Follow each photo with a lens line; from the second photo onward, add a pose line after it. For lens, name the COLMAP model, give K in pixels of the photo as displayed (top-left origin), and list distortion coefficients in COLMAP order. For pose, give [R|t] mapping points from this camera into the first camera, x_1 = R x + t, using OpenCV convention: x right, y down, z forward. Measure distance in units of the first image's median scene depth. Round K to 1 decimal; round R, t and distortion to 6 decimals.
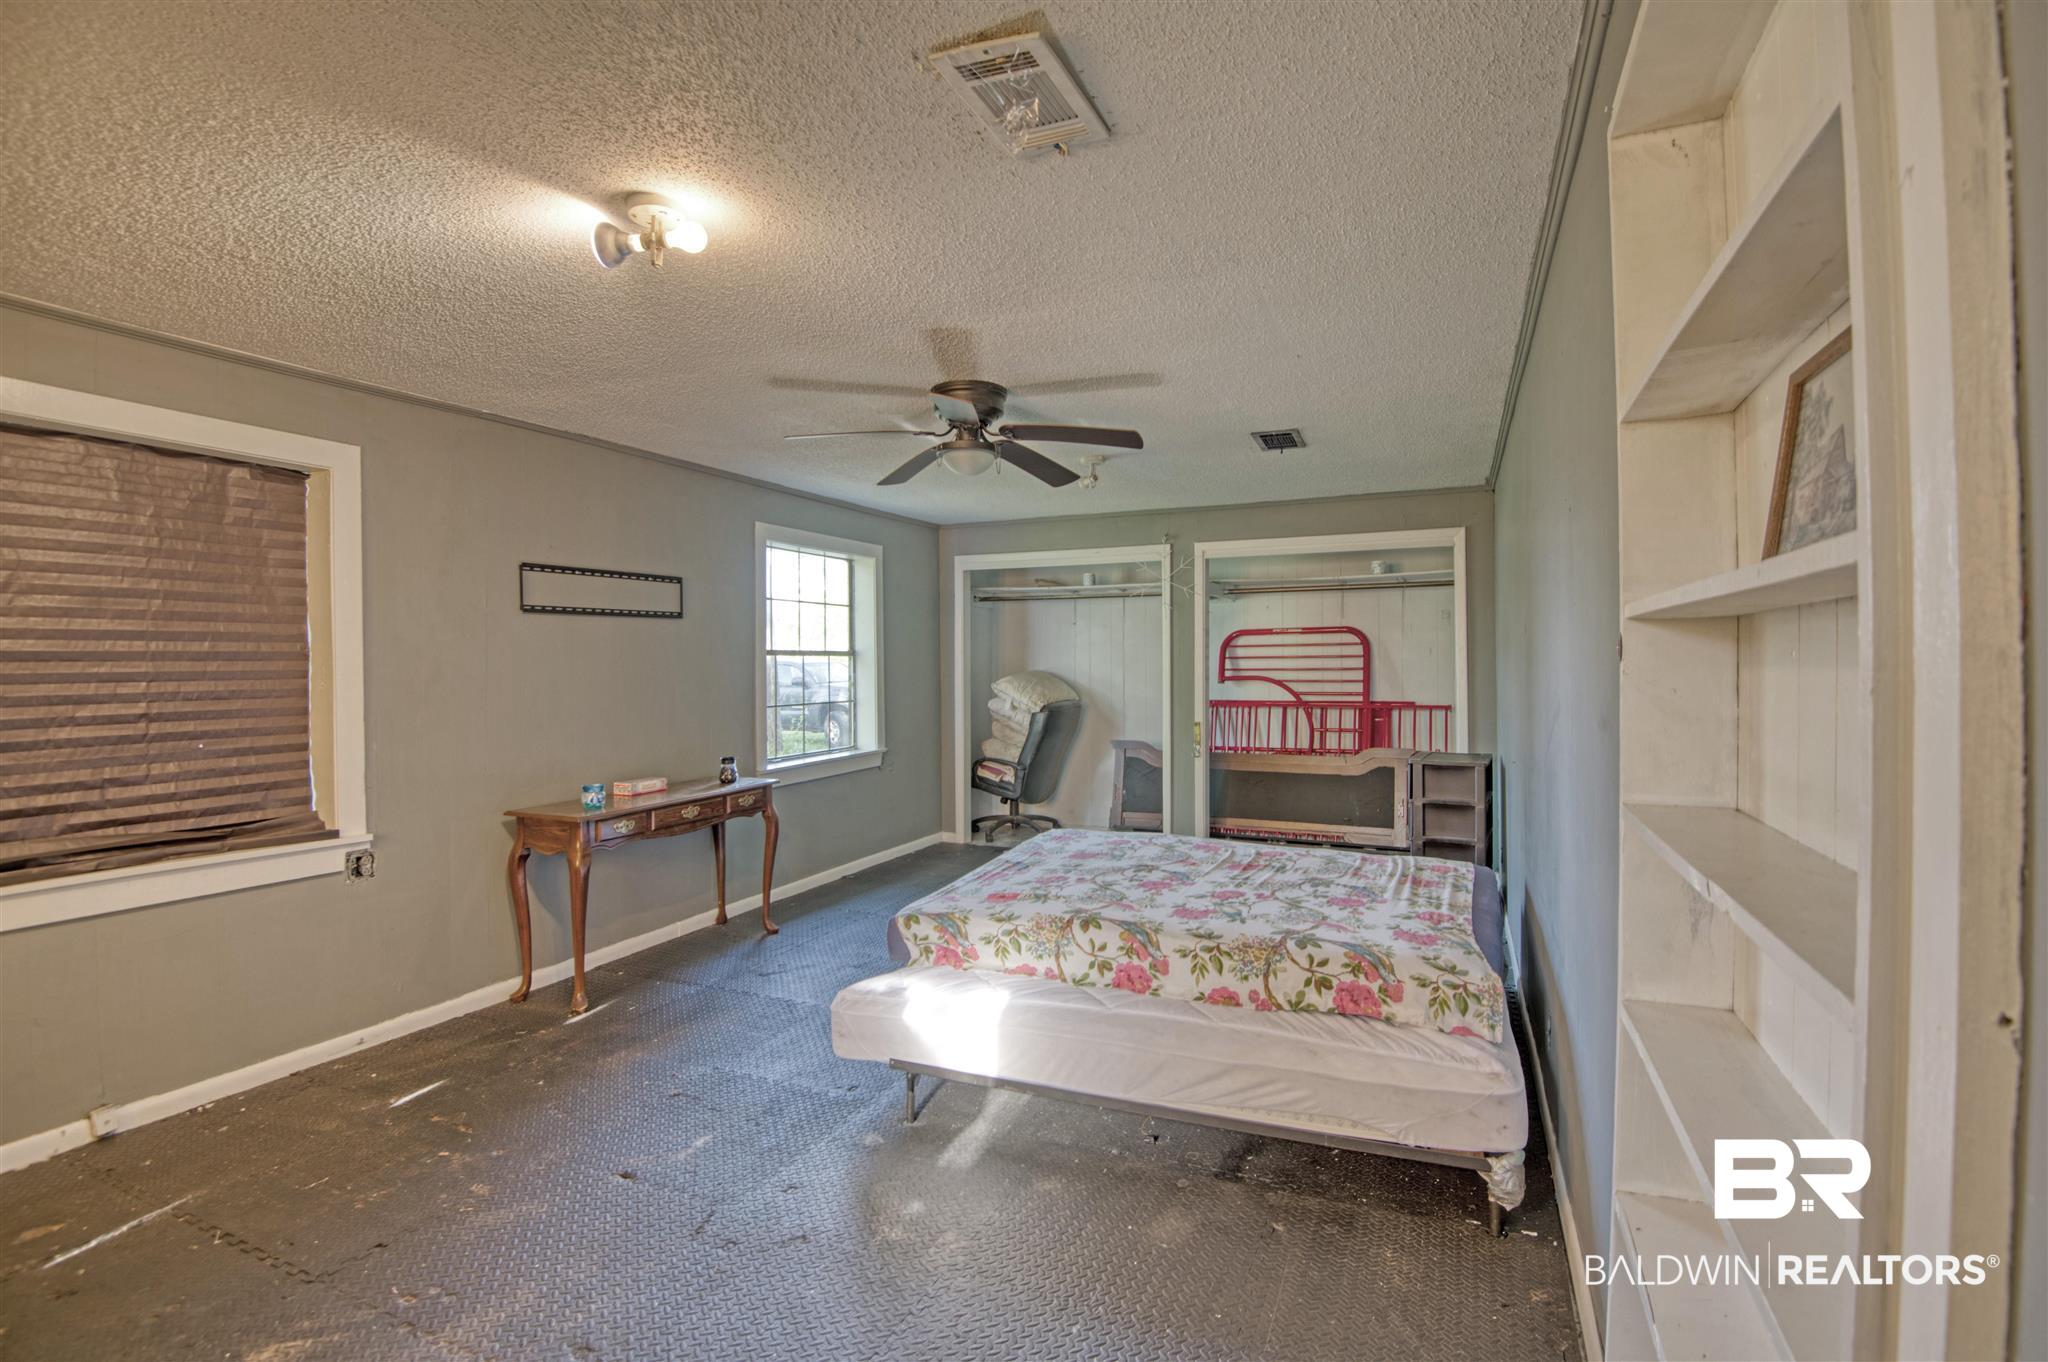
lens RADIAL K [[979.7, 0, 1030.4], [0, 979.7, 669.0], [0, 0, 1]] dist [-0.001356, -0.000127]
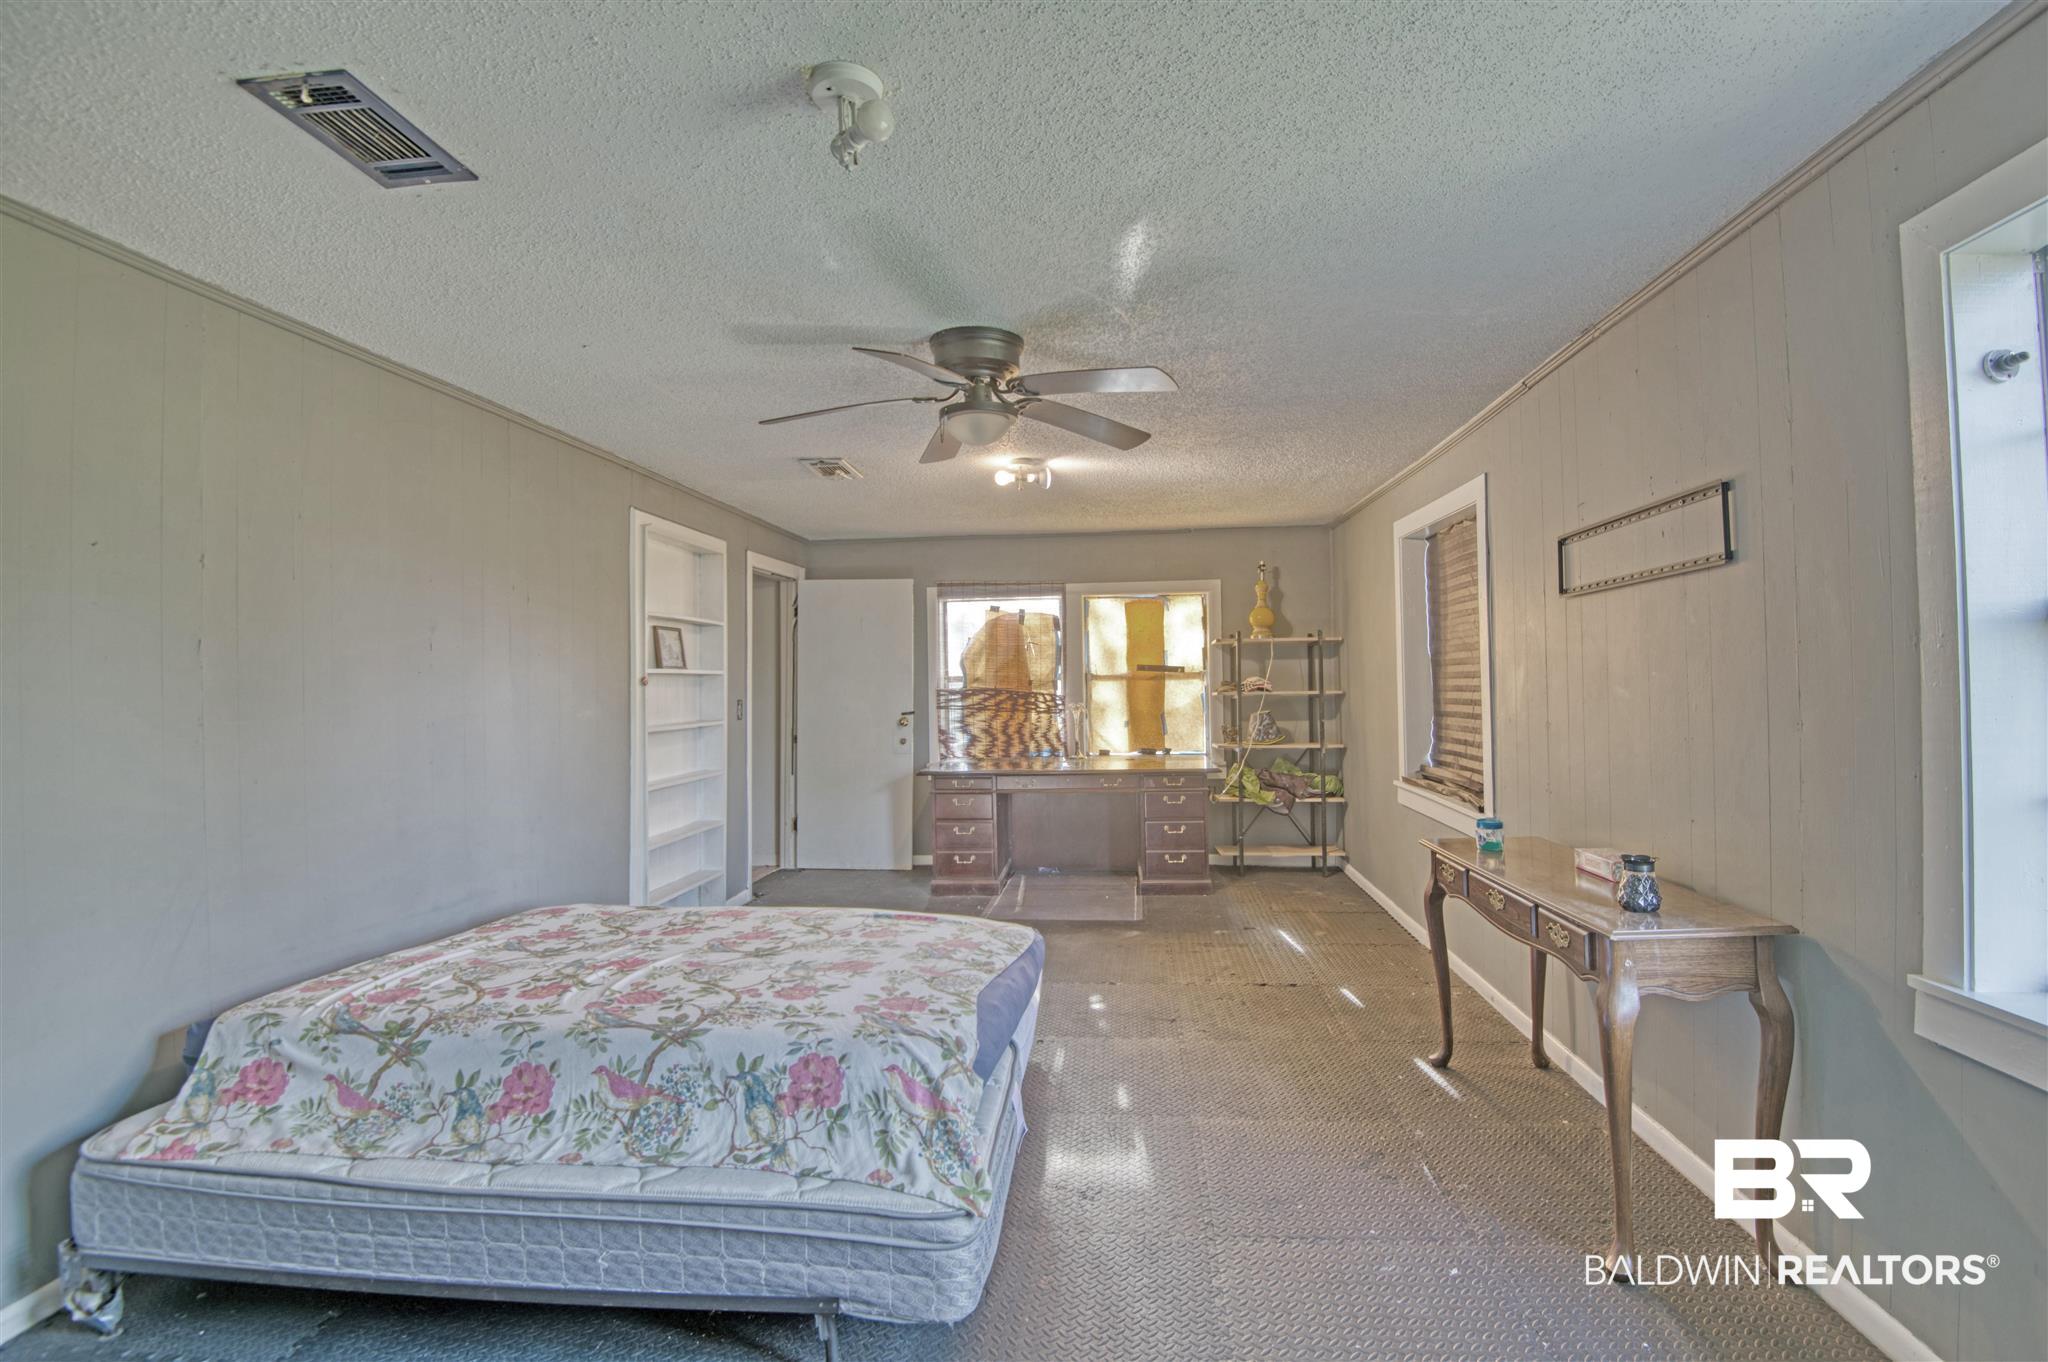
lens RADIAL K [[979.7, 0, 1030.4], [0, 979.7, 669.0], [0, 0, 1]] dist [-0.001356, -0.000127]
pose [[-0.948224, 0.018247, -0.317077, 0.152697], [0.019896, 0.999800, -0.001963, -0.007904], [0.316977, -0.008170, -0.948398, 1.719831]]
